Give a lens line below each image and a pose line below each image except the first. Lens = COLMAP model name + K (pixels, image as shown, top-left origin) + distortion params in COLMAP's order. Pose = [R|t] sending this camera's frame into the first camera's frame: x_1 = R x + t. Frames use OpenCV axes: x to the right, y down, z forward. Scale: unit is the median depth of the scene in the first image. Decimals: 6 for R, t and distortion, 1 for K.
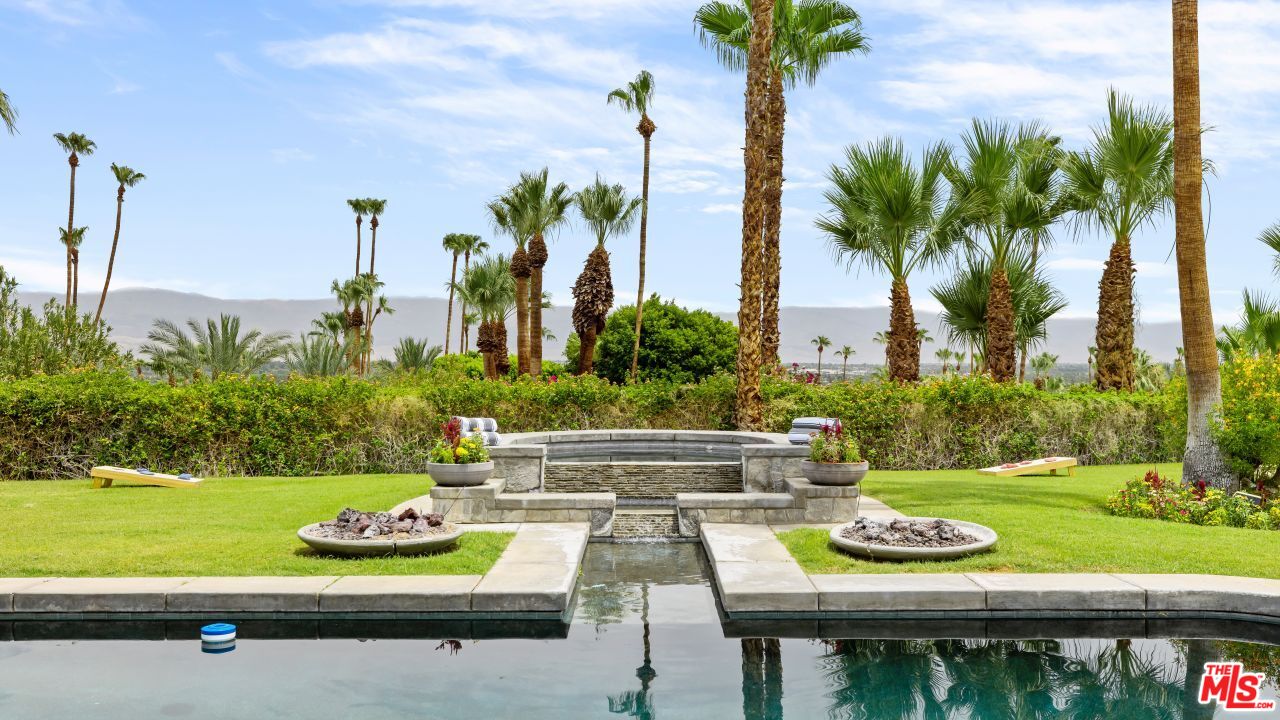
lens RADIAL K [[1245.9, 0, 640.0], [0, 1245.9, 360.0], [0, 0, 1]] dist [0.015089, 0.012831]
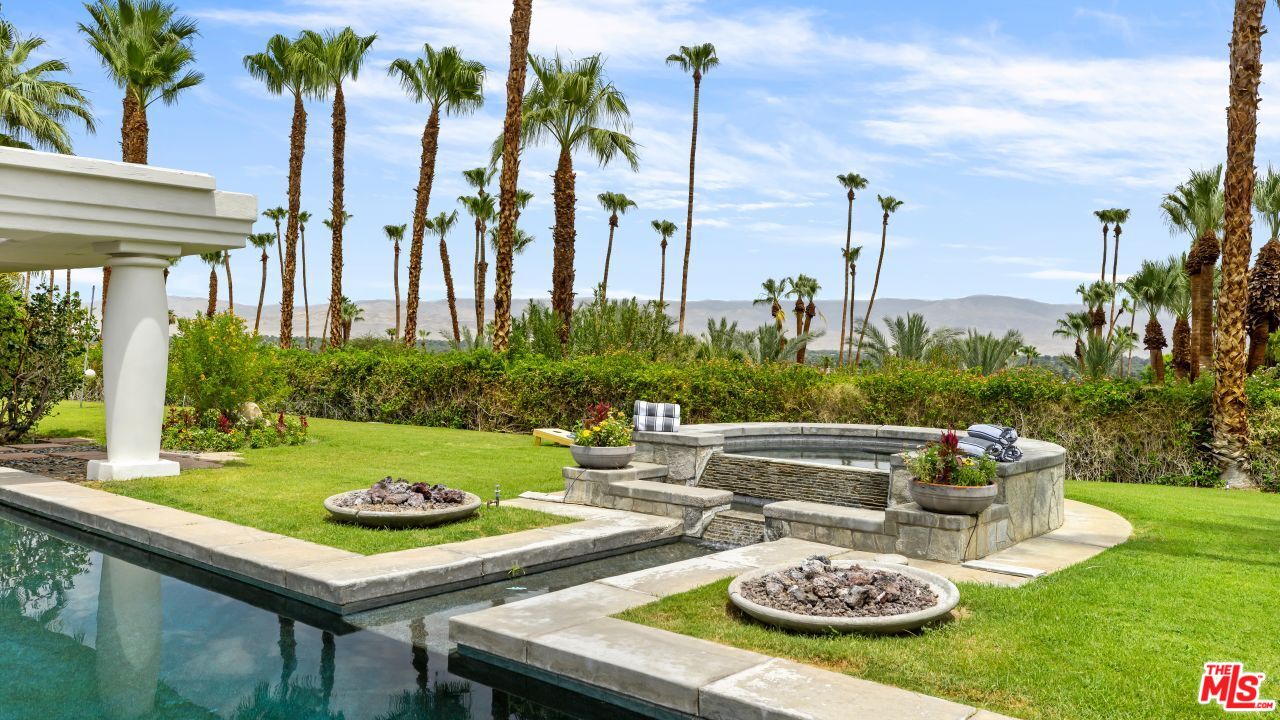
lens RADIAL K [[1024.3, 0, 647.9], [0, 1024.3, 341.7], [0, 0, 1]] dist [0.002603, 0.001146]
pose [[0.762094, 0.013716, -0.647321, 0.195346], [-0.021676, 0.999756, -0.004335, 0.000342], [0.647103, 0.017336, 0.762205, 0.177982]]
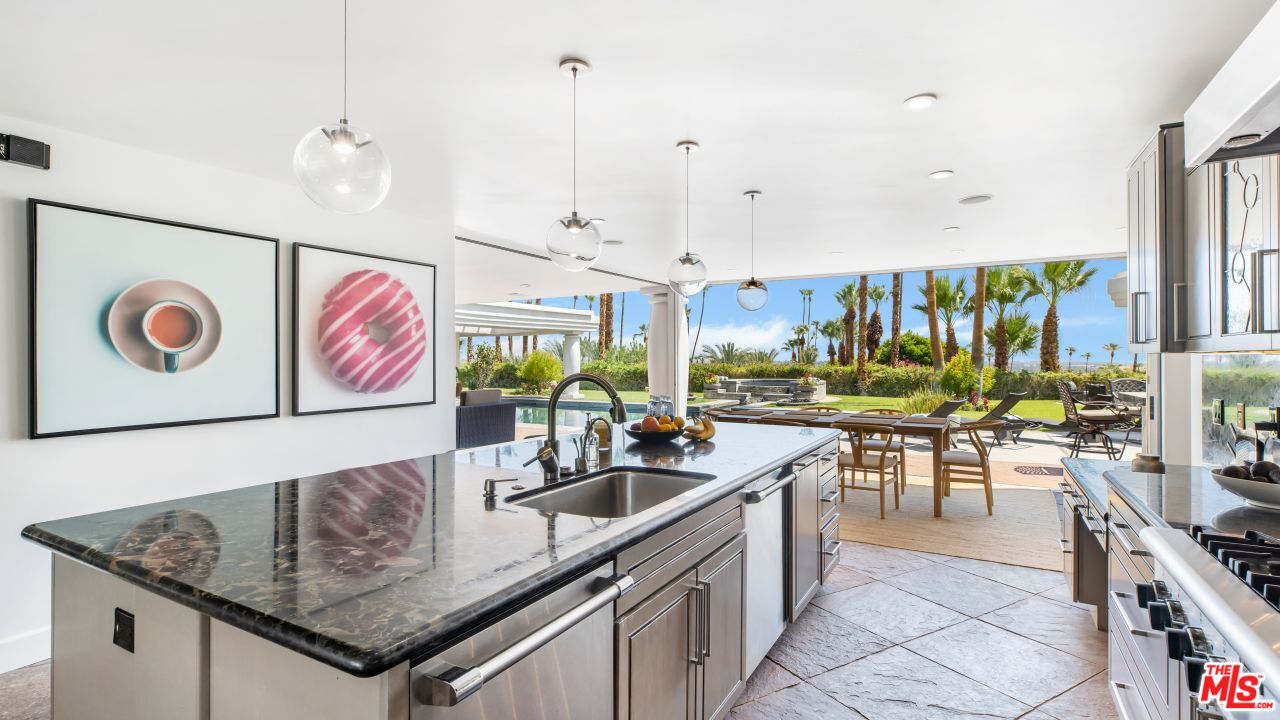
lens RADIAL K [[603.7, 0, 651.3], [0, 603.7, 354.2], [0, 0, 1]] dist [-0.001842, -0.000034]
pose [[0.867300, -0.004410, -0.497766, 0.290278], [-0.000645, 0.999950, -0.009983, 0.003968], [0.497785, 0.008980, 0.867254, -0.334934]]
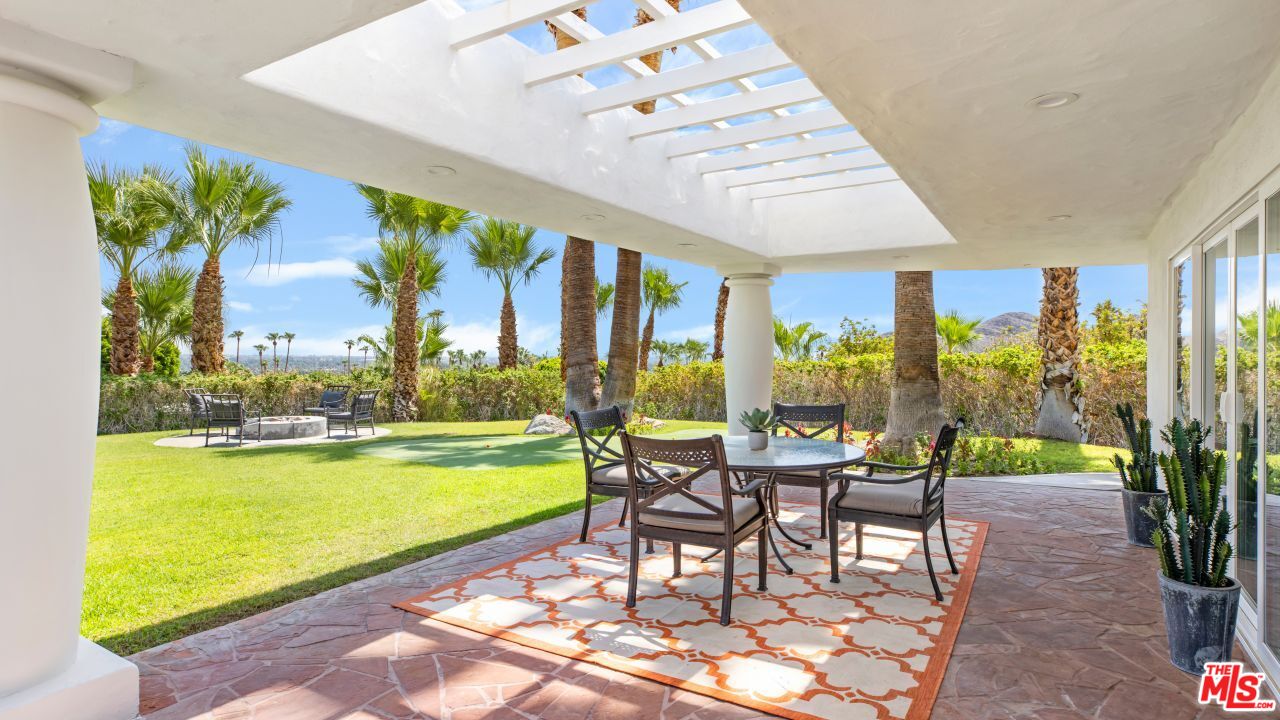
lens RADIAL K [[671.2, 0, 638.5], [0, 671.2, 358.8], [0, 0, 1]] dist [0.003436, 0.001218]
pose [[0.891595, -0.002178, 0.452828, 0.454718], [-0.000441, 0.999984, 0.005679, 0.005392], [-0.452833, -0.005264, 0.891580, 0.163789]]
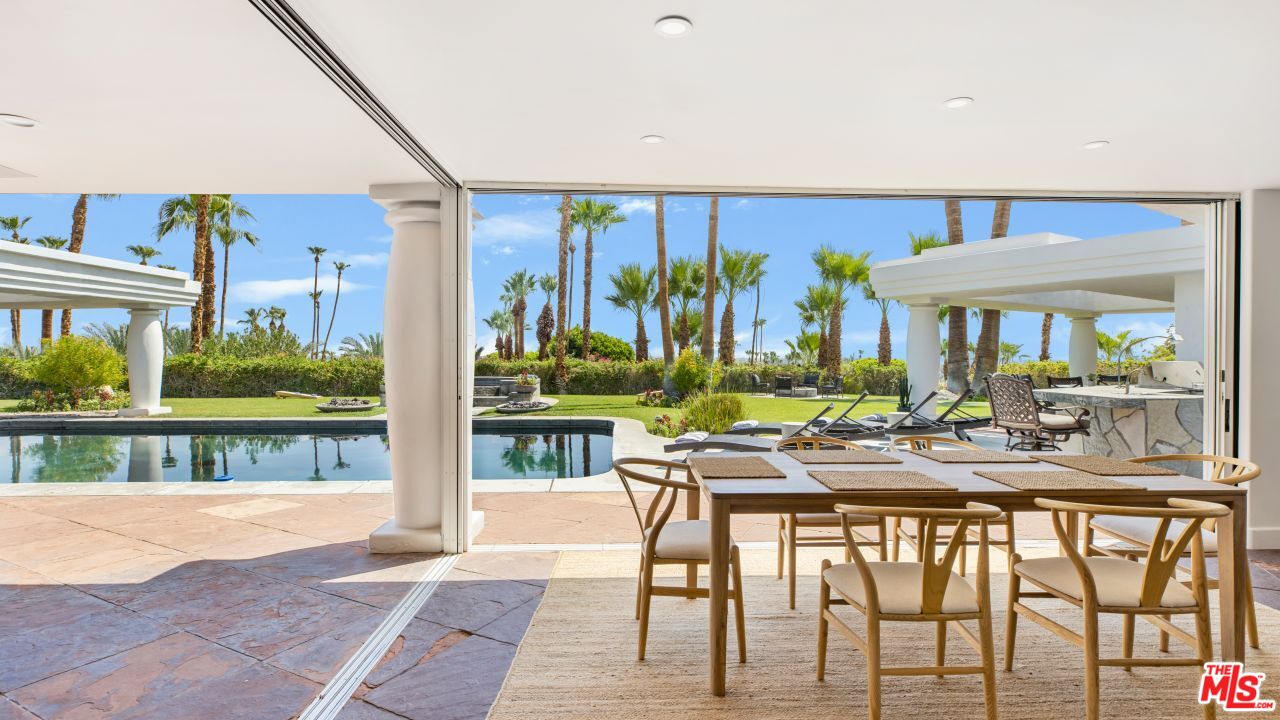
lens RADIAL K [[621.1, 0, 645.0], [0, 621.1, 351.5], [0, 0, 1]] dist [-0.000852, 0.000270]
pose [[0.999263, 0.002992, 0.038273, 0.171862], [-0.002726, 0.999972, -0.006978, 0.006536], [-0.038293, 0.006869, 0.999243, -0.195000]]
